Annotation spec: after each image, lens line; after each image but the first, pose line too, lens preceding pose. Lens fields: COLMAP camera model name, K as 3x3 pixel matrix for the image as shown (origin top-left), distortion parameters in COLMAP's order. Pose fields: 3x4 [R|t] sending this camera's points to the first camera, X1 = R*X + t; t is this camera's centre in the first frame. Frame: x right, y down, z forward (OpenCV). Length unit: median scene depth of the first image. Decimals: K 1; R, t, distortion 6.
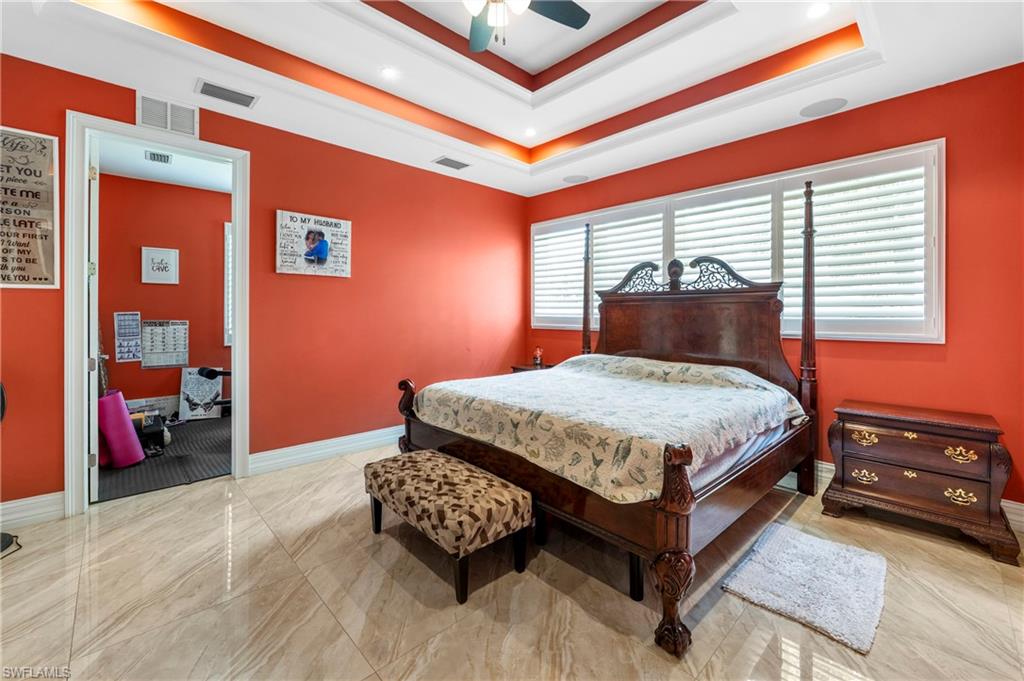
lens RADIAL K [[423.2, 0, 506.3], [0, 423.2, 322.1], [0, 0, 1]] dist [-0.009992, 0.000101]
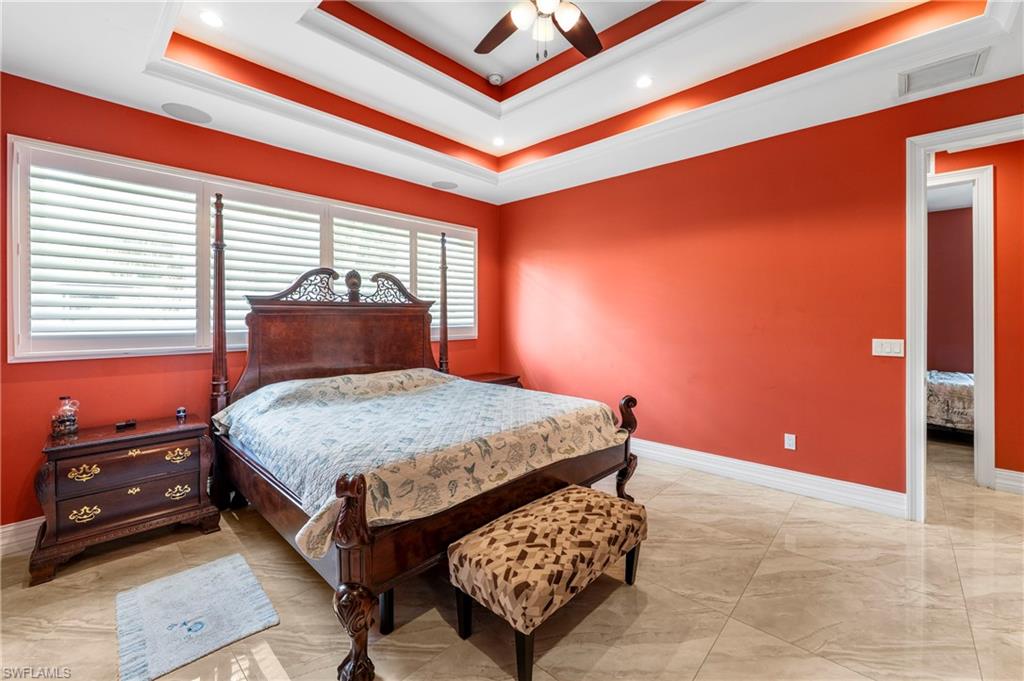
lens RADIAL K [[422.0, 0, 512.7], [0, 422.0, 326.8], [0, 0, 1]] dist [-0.014209, 0.000345]
pose [[-0.070294, -0.027845, 0.997138, -0.746329], [0.020438, 0.999360, 0.029348, -0.046442], [-0.997317, 0.022443, -0.069680, 0.857007]]
